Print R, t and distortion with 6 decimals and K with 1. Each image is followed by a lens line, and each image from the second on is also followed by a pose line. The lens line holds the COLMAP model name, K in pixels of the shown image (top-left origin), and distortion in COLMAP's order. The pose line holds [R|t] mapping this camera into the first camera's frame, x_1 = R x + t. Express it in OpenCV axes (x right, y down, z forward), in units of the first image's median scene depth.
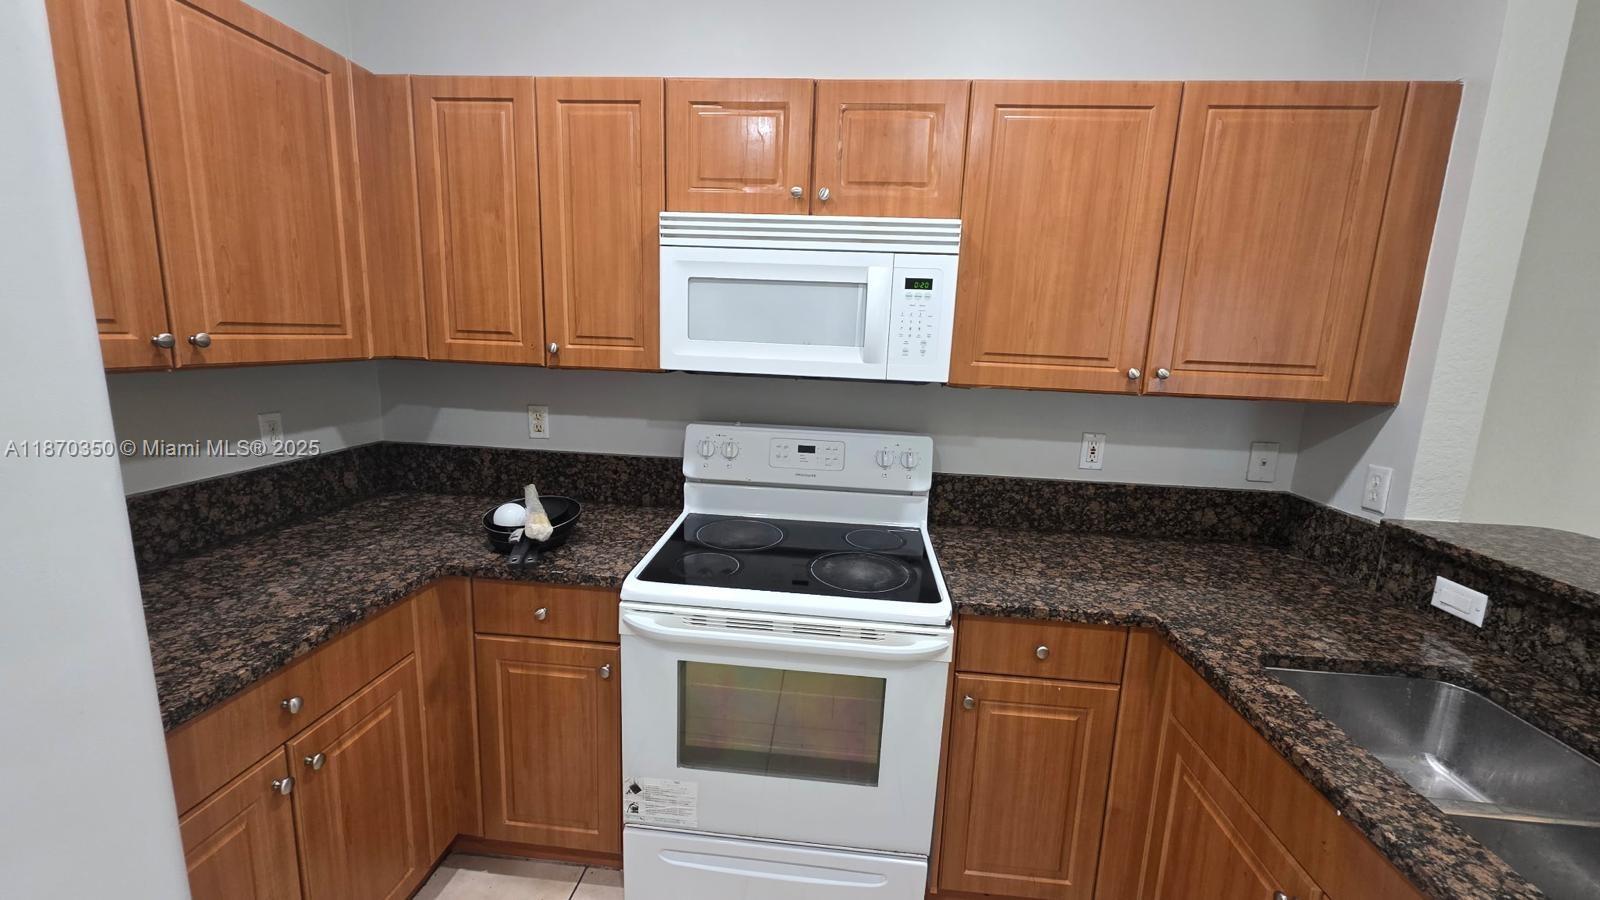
lens RADIAL K [[636.7, 0, 797.2], [0, 636.7, 444.9], [0, 0, 1]] dist [0.002980, -0.000111]
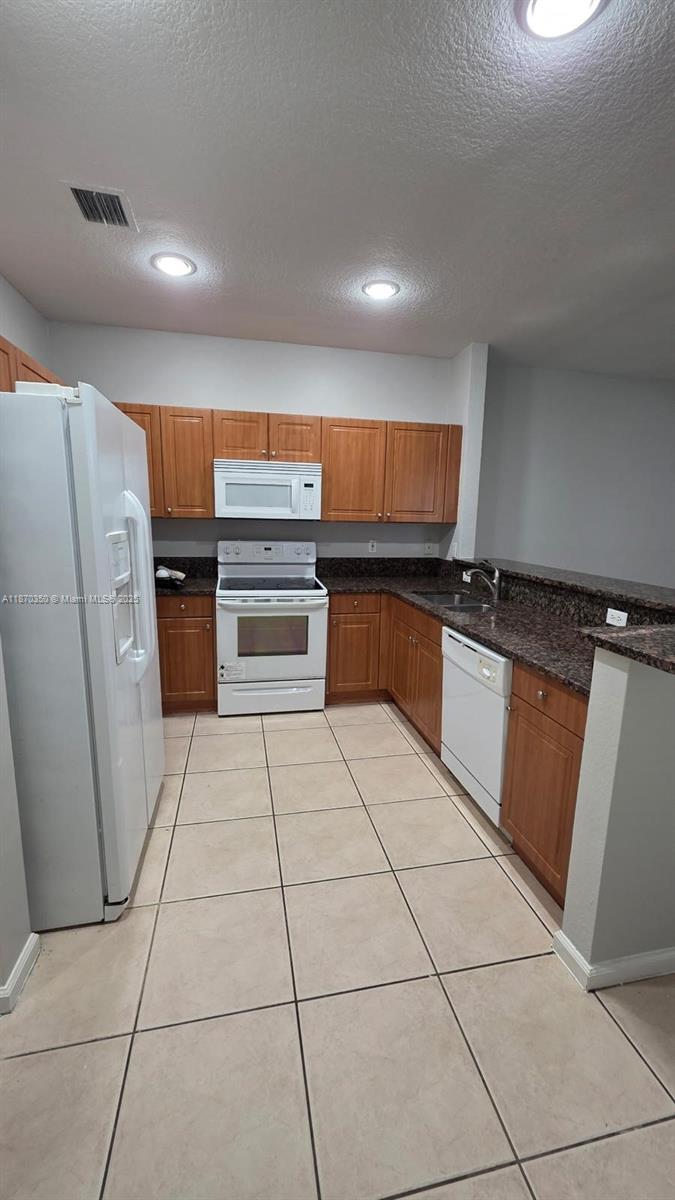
lens RADIAL K [[477.5, 0, 338.4], [0, 477.5, 599.8], [0, 0, 1]] dist [0.002980, -0.000111]
pose [[0.955319, -0.070068, 0.287153, -0.336193], [0.066709, 0.997541, 0.021478, 0.225768], [-0.287951, -0.001363, 0.957644, -1.106989]]
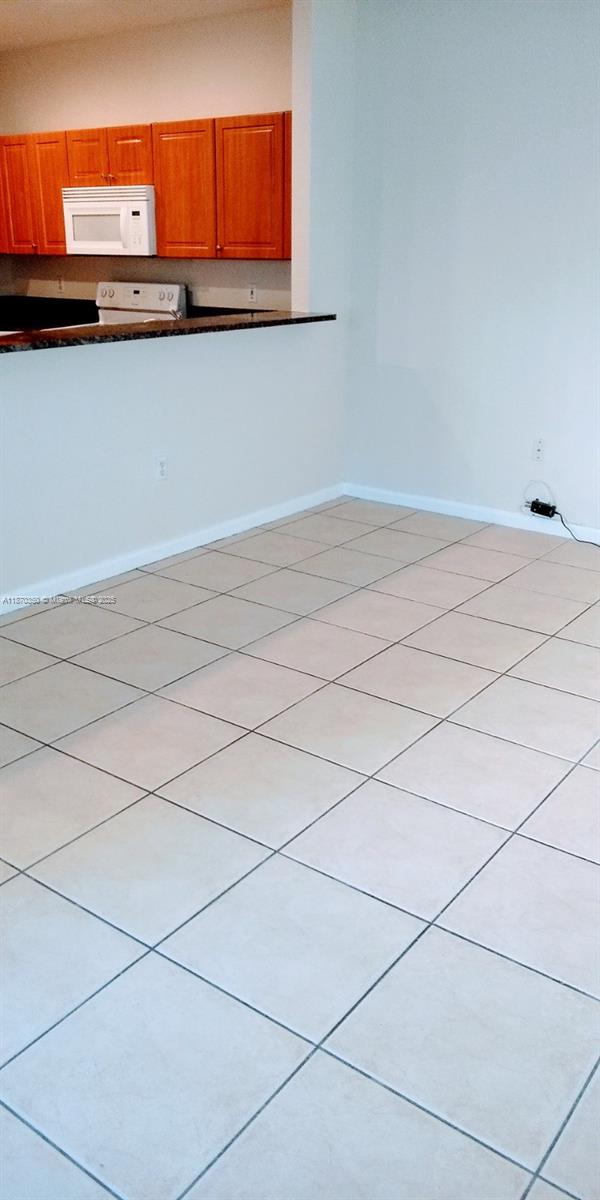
lens RADIAL K [[942.6, 0, 291.3], [0, 942.6, 599.9], [0, 0, 1]] dist [0.014675, 0.025281]
pose [[0.855571, 0.148067, -0.496059, 2.722272], [-0.061525, 0.980516, 0.186556, 0.492808], [0.514017, -0.129092, 0.848011, -1.984329]]
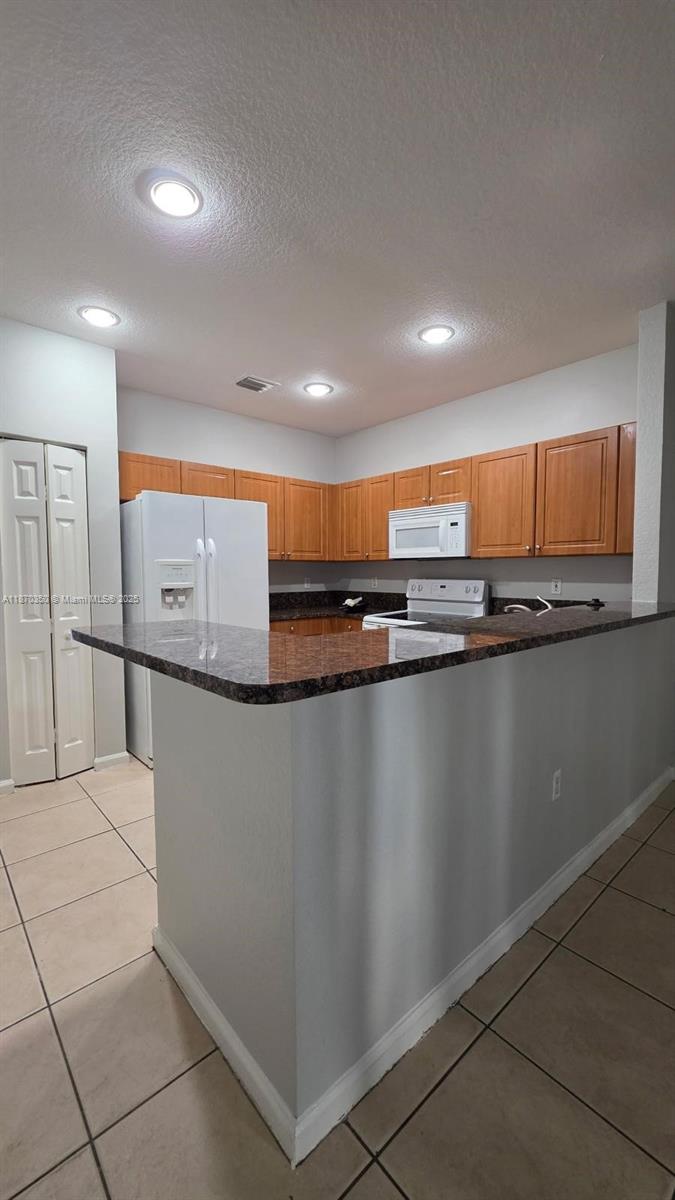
lens RADIAL K [[477.5, 0, 343.2], [0, 477.5, 602.0], [0, 0, 1]] dist [0.002980, -0.000111]
pose [[0.731412, 0.001452, -0.681935, 1.322227], [-0.086403, 0.992136, -0.090559, 0.353797], [0.676440, 0.125158, 0.725785, -0.925820]]
